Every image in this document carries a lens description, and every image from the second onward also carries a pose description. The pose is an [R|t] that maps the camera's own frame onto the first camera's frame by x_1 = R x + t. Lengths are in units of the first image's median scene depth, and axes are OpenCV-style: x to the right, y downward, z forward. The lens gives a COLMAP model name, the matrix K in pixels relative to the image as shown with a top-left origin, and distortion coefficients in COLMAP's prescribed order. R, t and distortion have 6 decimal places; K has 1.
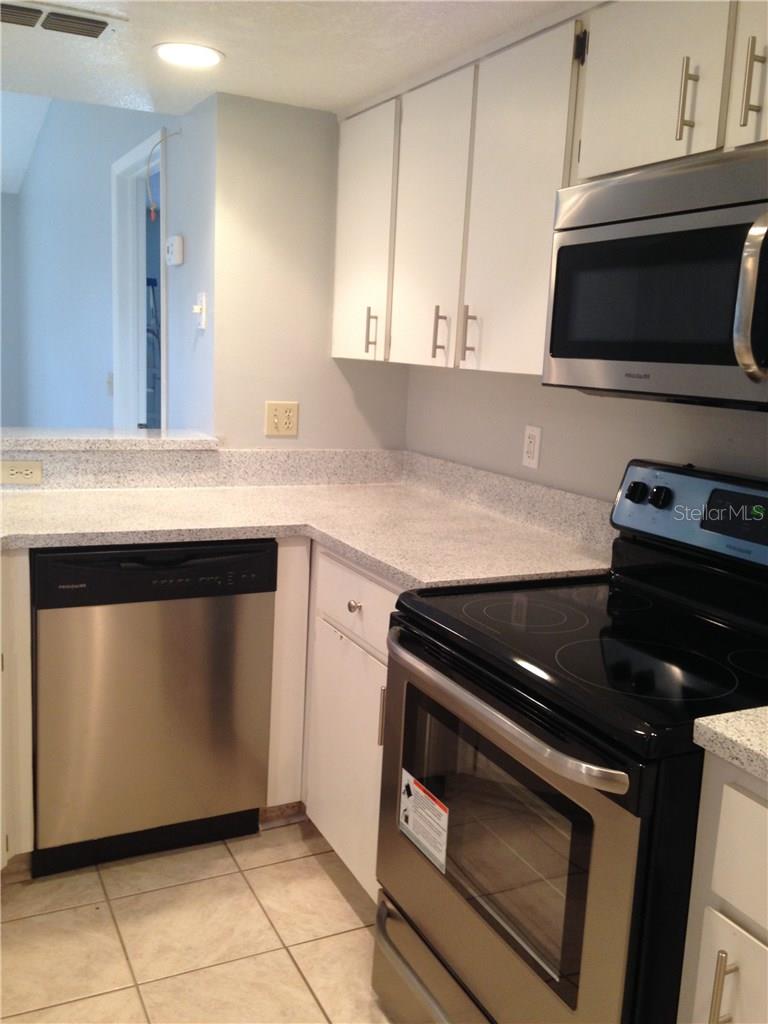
lens RADIAL K [[935.5, 0, 387.3], [0, 935.5, 501.9], [0, 0, 1]] dist [0.083476, 0.000000]
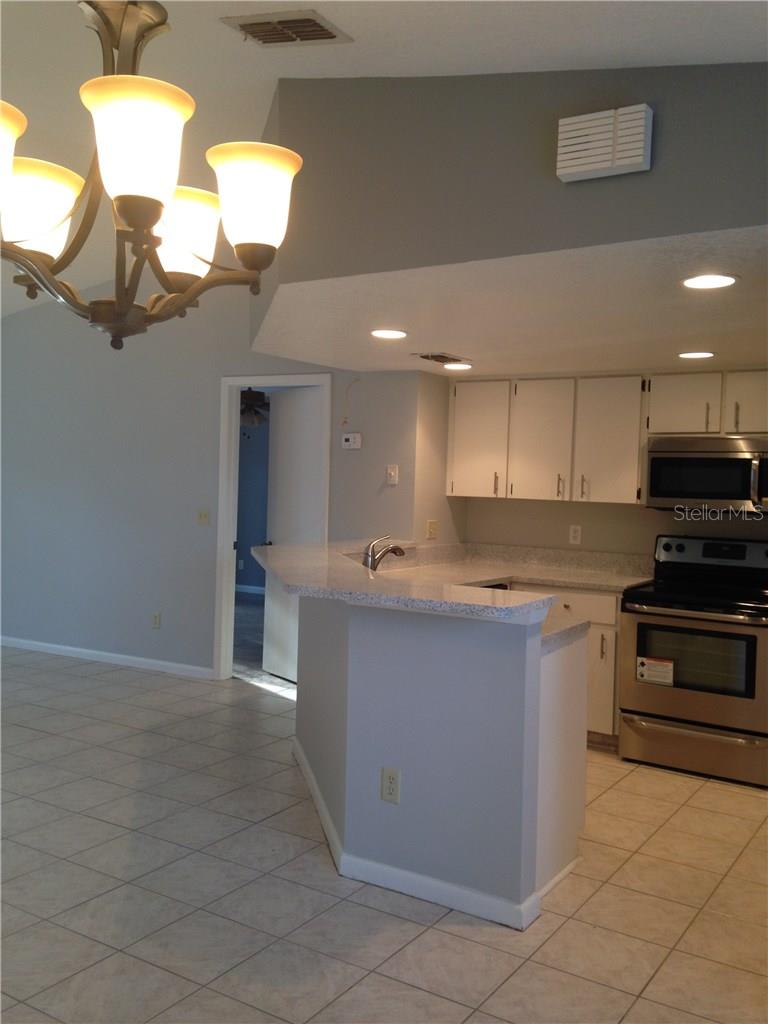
lens RADIAL K [[935.5, 0, 384.7], [0, 935.5, 498.8], [0, 0, 1]] dist [0.083476, 0.000000]
pose [[0.857818, -0.035510, 0.512726, -1.335423], [0.097200, 0.990816, -0.094000, 0.020379], [-0.504679, 0.130472, 0.853391, -0.646194]]
